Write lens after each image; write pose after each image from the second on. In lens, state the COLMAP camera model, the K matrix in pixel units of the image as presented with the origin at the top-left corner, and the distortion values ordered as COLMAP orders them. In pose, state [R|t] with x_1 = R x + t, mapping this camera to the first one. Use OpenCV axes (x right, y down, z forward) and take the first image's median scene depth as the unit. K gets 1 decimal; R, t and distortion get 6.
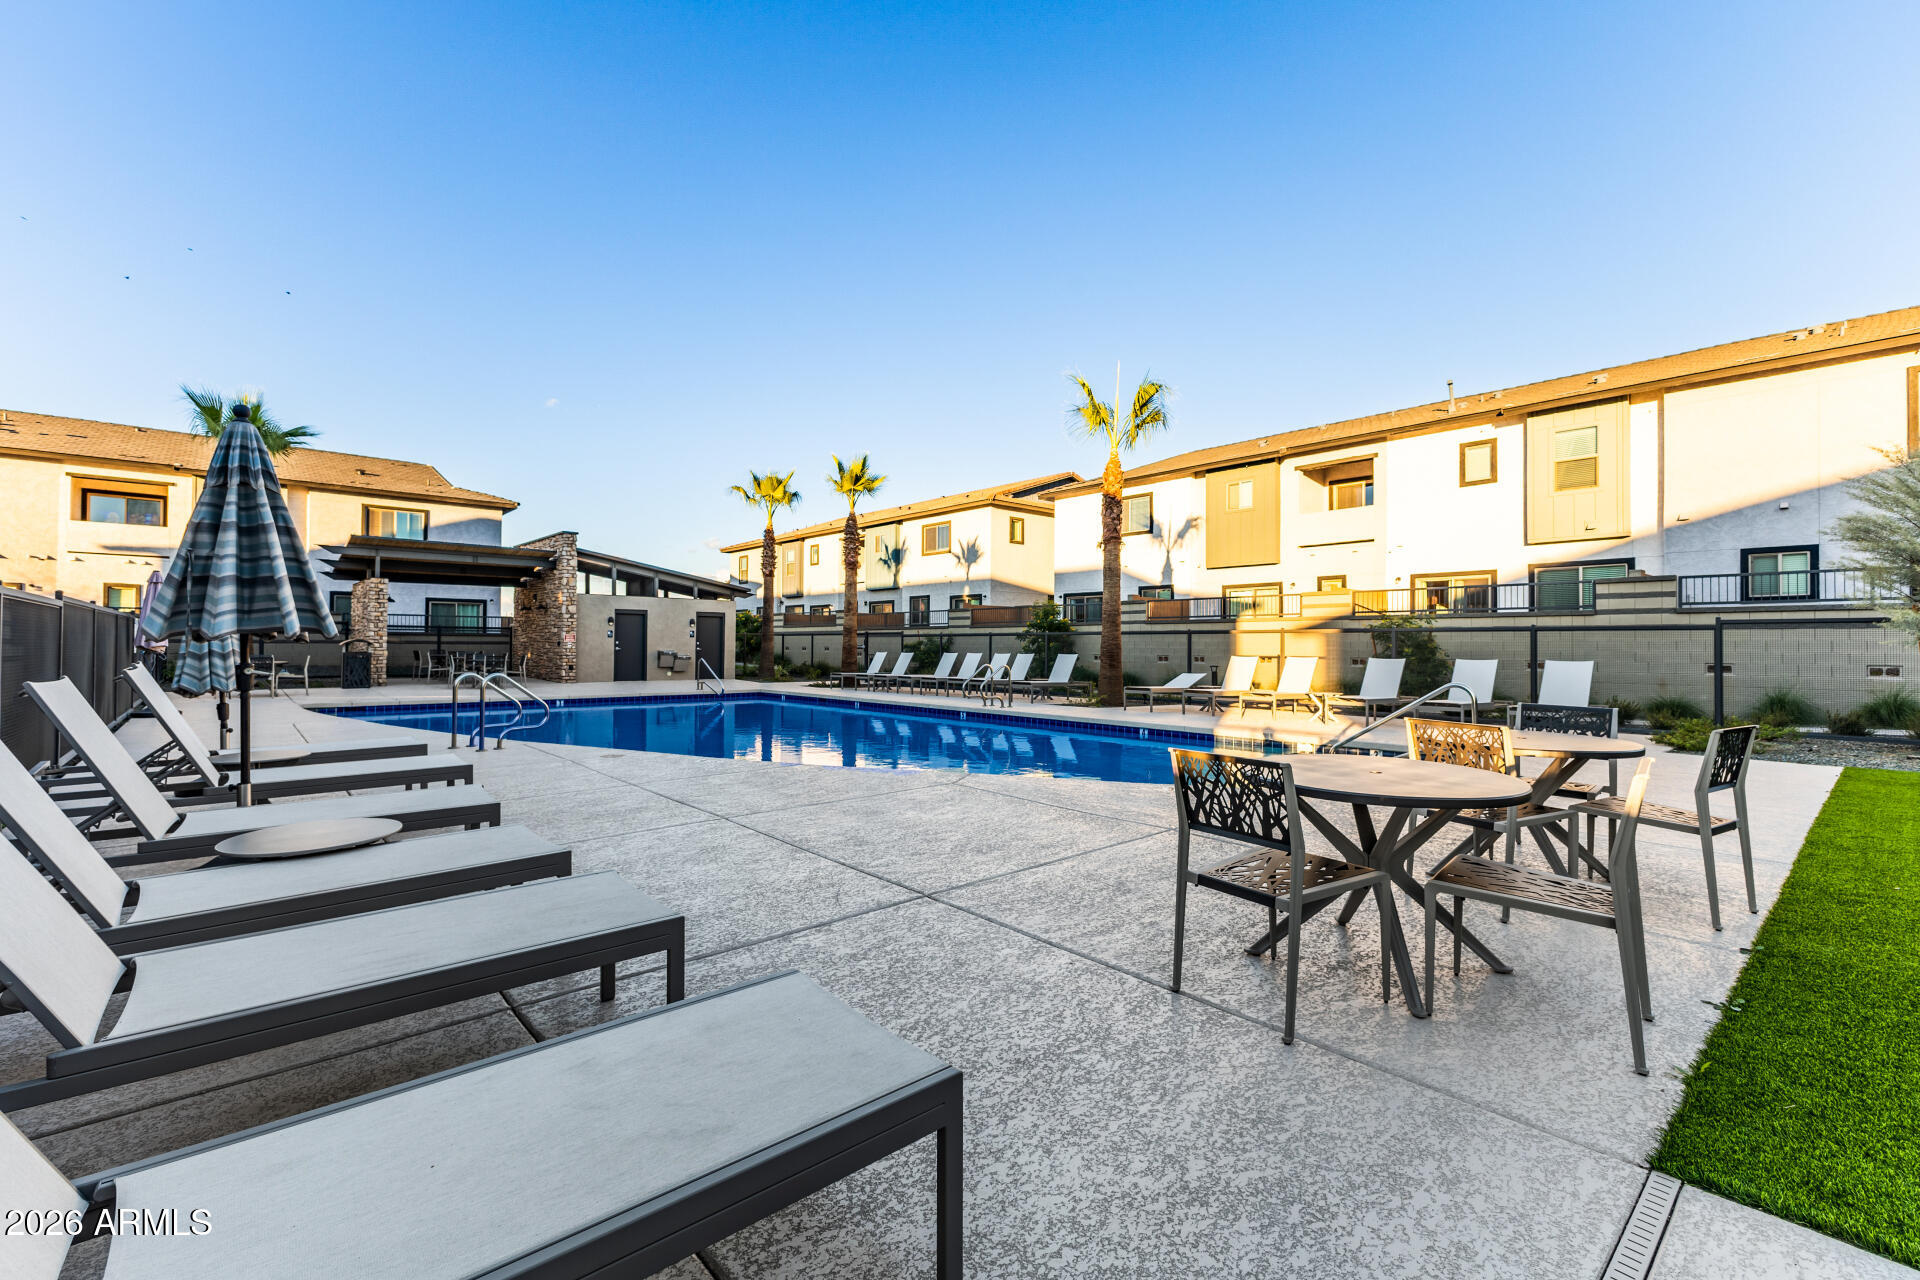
lens RADIAL K [[795.8, 0, 960.0], [0, 795.8, 640.0], [0, 0, 1]] dist [-0.000118, -0.000035]
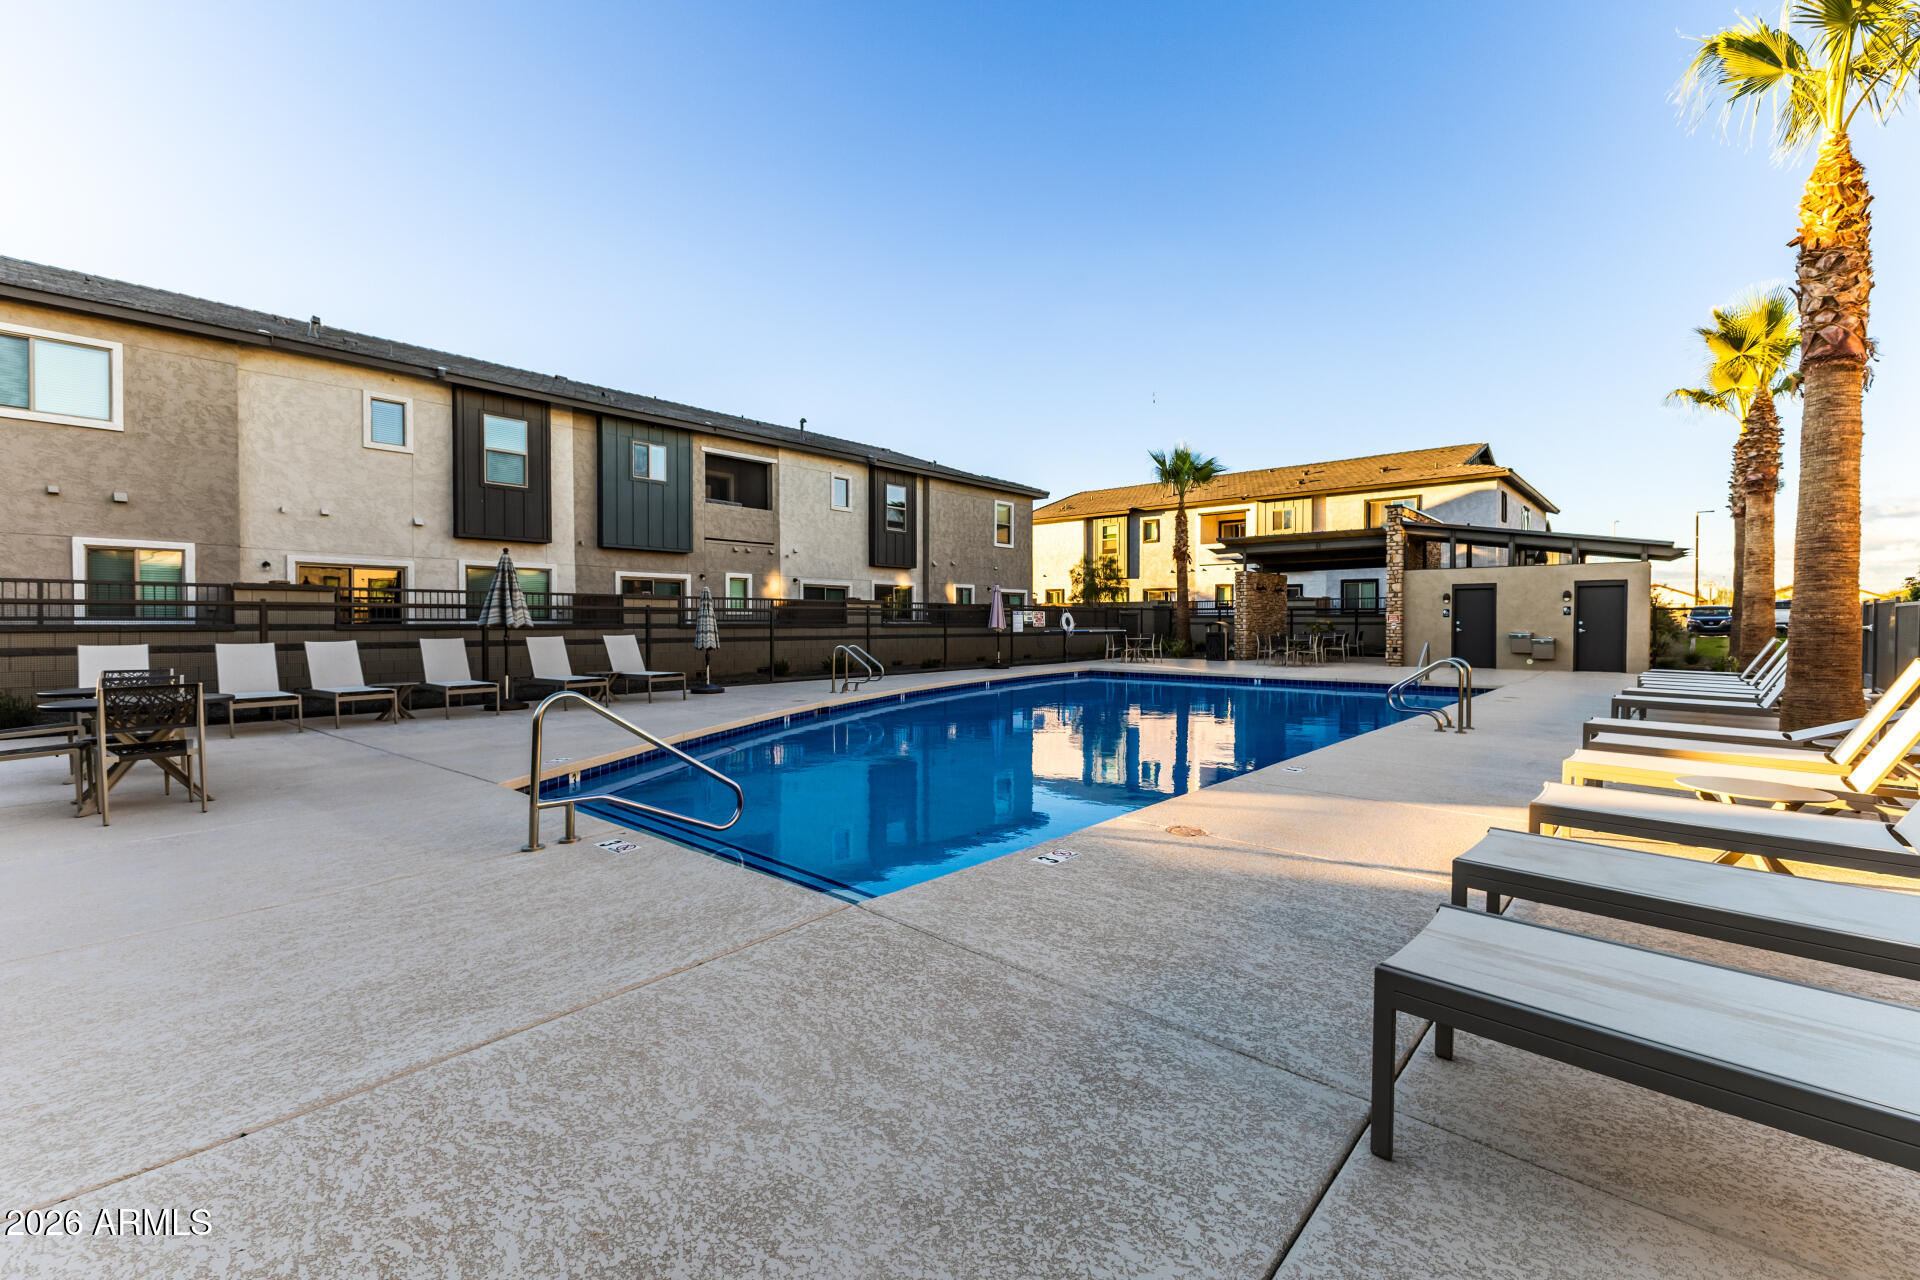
lens RADIAL K [[795.8, 0, 960.0], [0, 795.8, 640.0], [0, 0, 1]] dist [-0.000118, -0.000035]
pose [[0.107418, 0.017298, -0.994063, 0.359172], [0.009724, 0.999783, 0.018448, 0.000590], [0.994166, -0.011648, 0.107226, 0.357760]]
